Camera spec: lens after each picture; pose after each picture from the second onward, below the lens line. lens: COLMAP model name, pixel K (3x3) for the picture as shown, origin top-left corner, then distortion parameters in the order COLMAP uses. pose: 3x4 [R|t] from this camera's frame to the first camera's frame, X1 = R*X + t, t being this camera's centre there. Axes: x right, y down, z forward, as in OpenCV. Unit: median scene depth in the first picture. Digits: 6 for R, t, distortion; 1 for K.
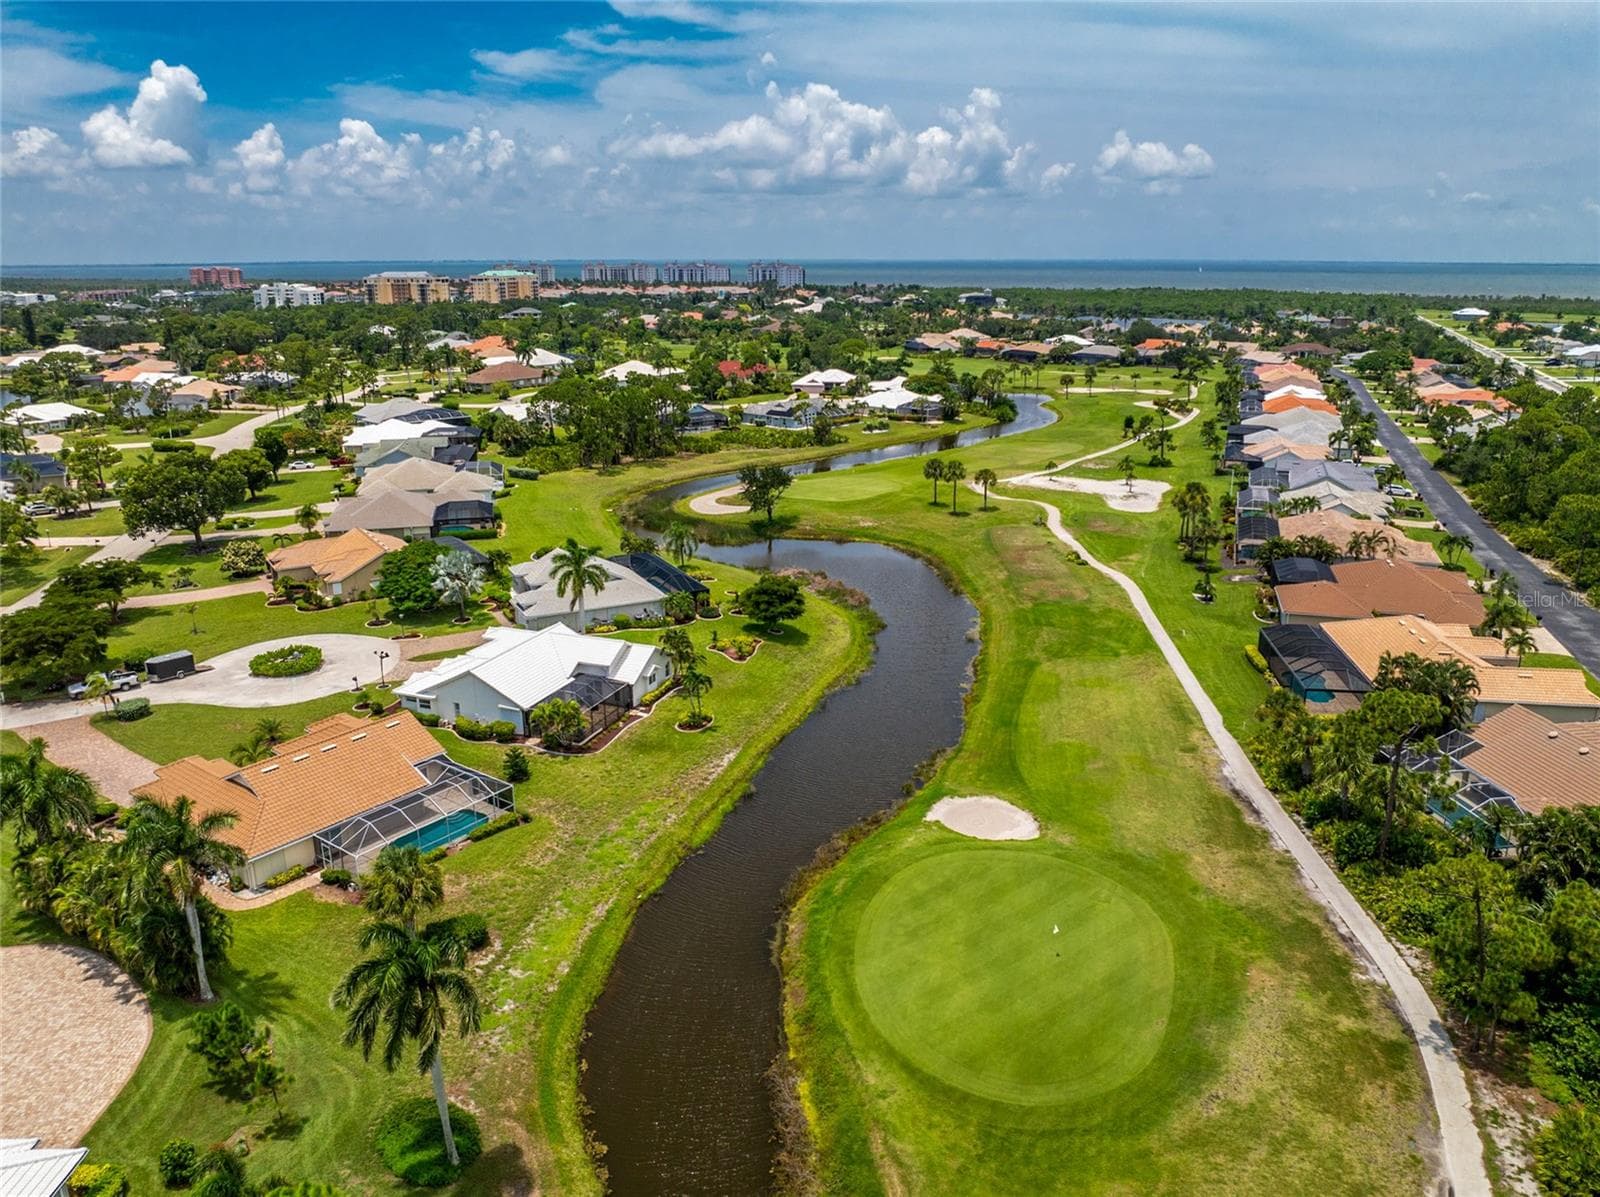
lens RADIAL K [[1125.6, 0, 800.0], [0, 1125.6, 598.5], [0, 0, 1]] dist [-0.033183, -0.005318]
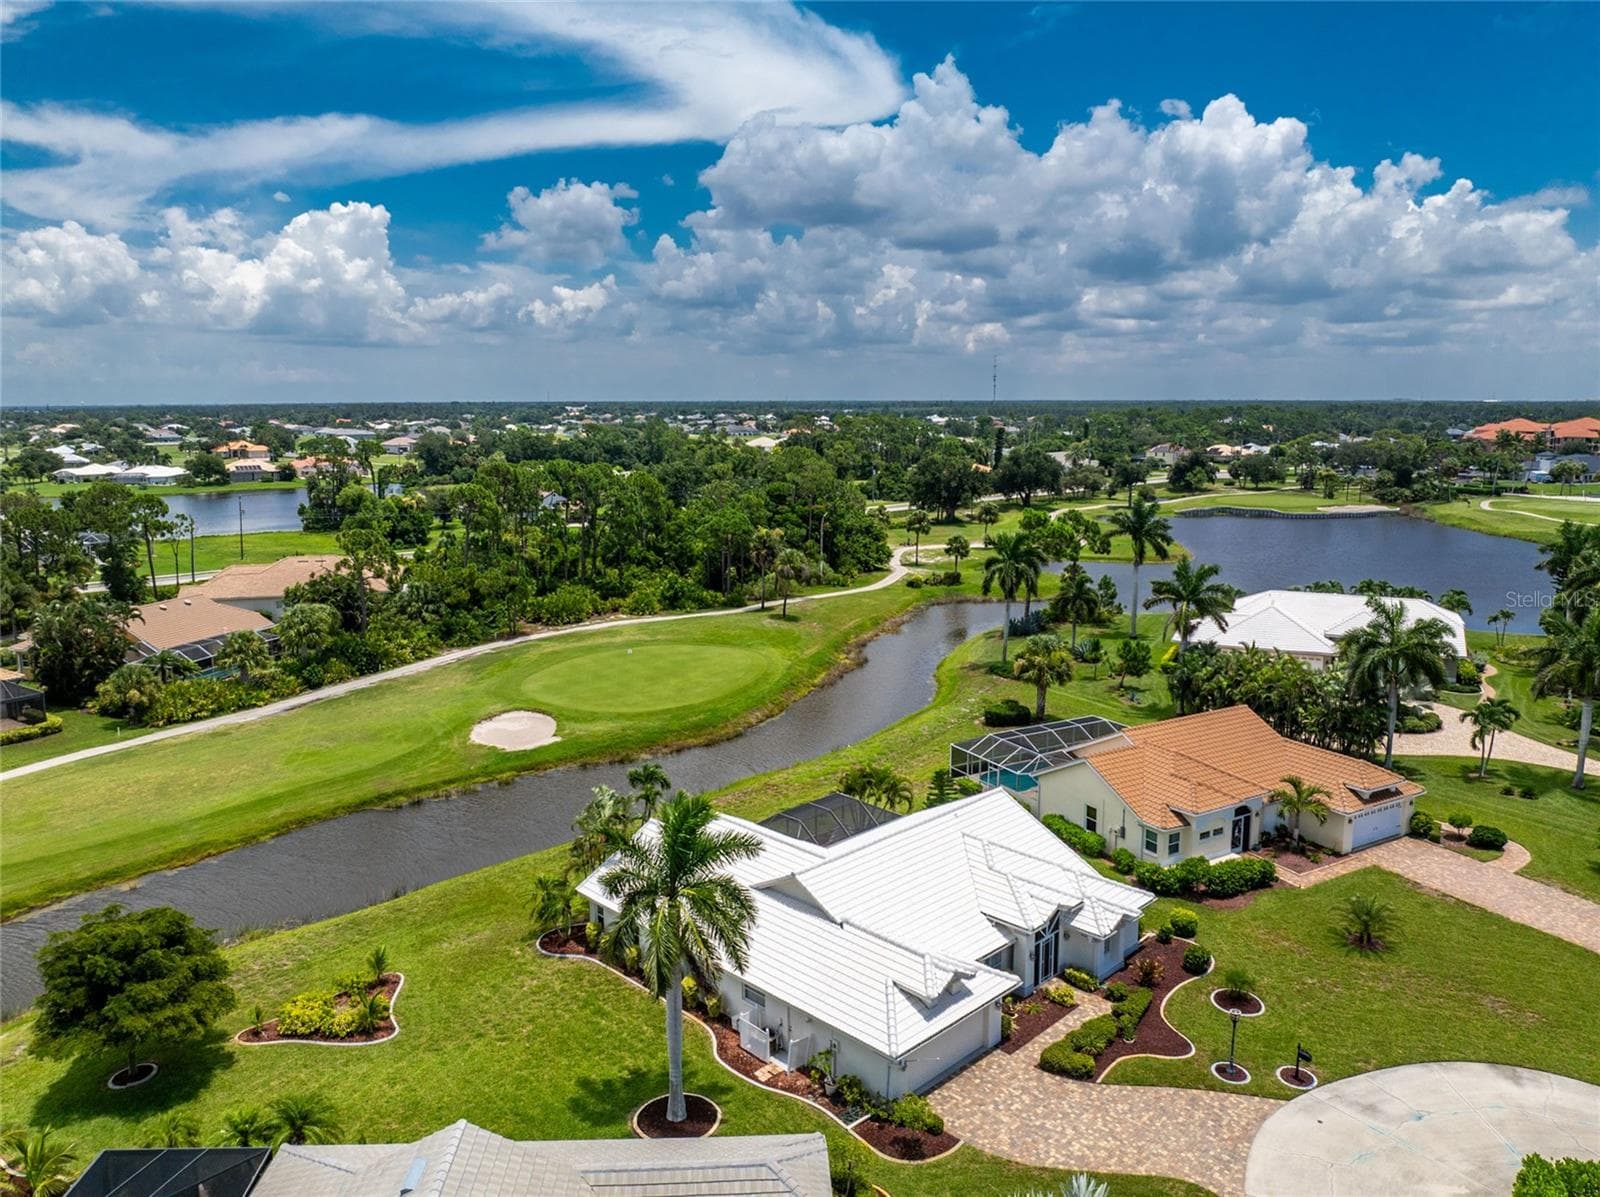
lens RADIAL K [[1153.9, 0, 799.3], [0, 1153.9, 585.7], [0, 0, 1]] dist [-0.035292, -0.005660]
pose [[-0.909413, -0.058777, 0.411720, -0.231526], [0.126257, 0.904226, 0.407963, -0.150593], [-0.396267, 0.422990, -0.814894, 0.795969]]
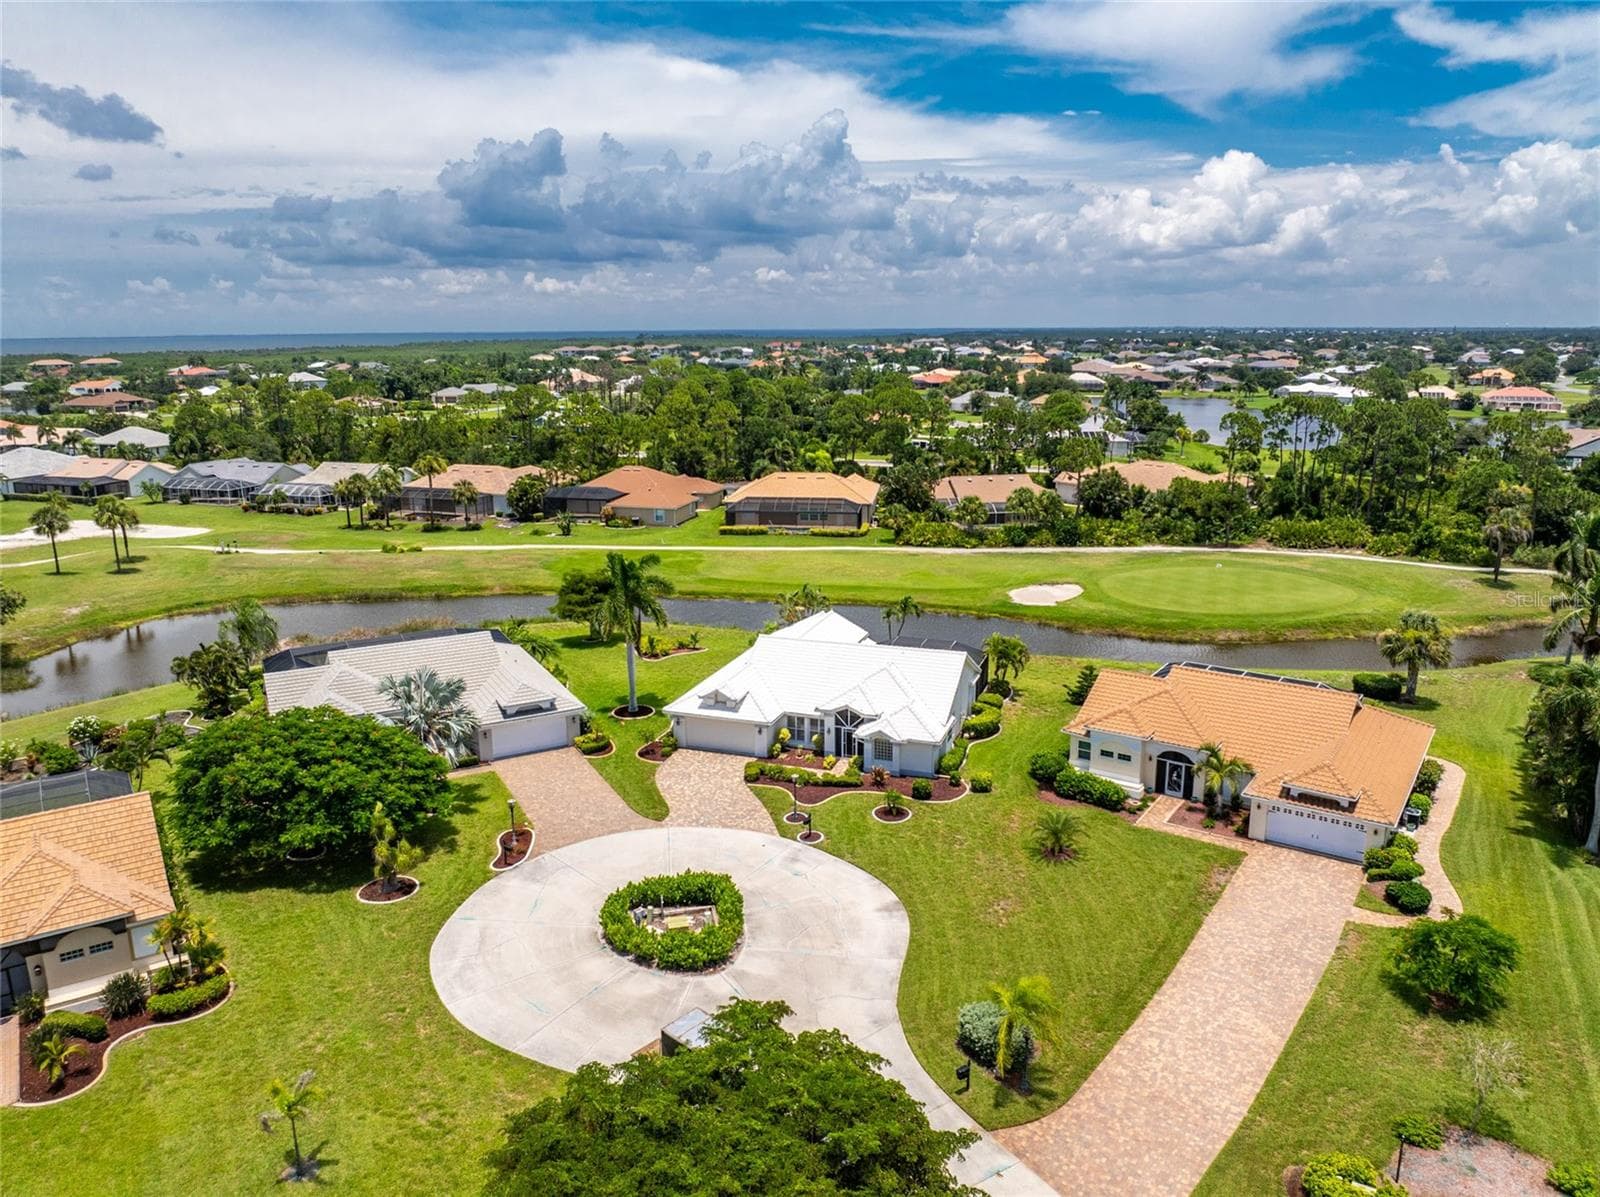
lens RADIAL K [[1125.6, 0, 800.0], [0, 1125.6, 598.5], [0, 0, 1]] dist [-0.033183, -0.005318]
pose [[-0.011654, -0.228575, 0.973457, -0.547001], [0.297996, 0.928493, 0.221585, -0.091528], [-0.954496, 0.292669, 0.057293, 0.568338]]
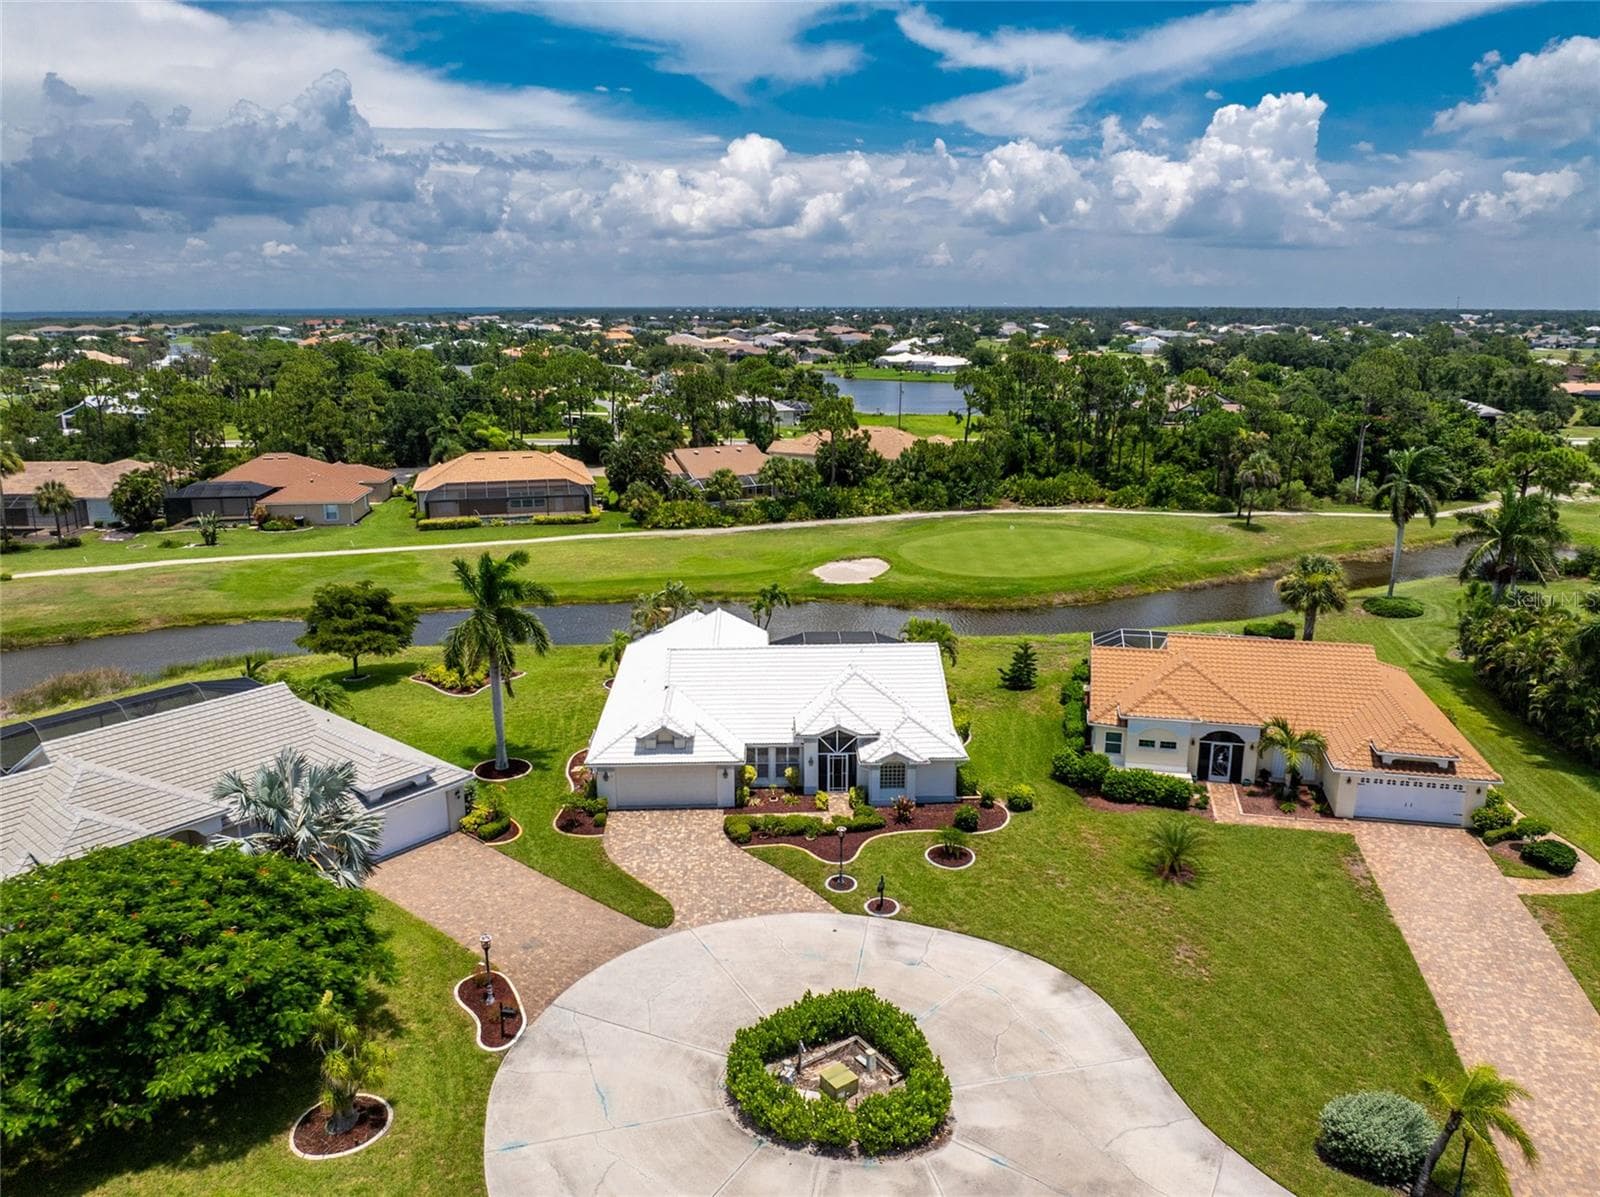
lens RADIAL K [[1153.9, 0, 799.3], [0, 1153.9, 585.7], [0, 0, 1]] dist [-0.035292, -0.005660]
pose [[-0.390762, -0.211936, 0.895761, -0.445548], [0.269399, 0.904192, 0.331452, -0.106740], [-0.880187, 0.370836, -0.296228, 0.672834]]
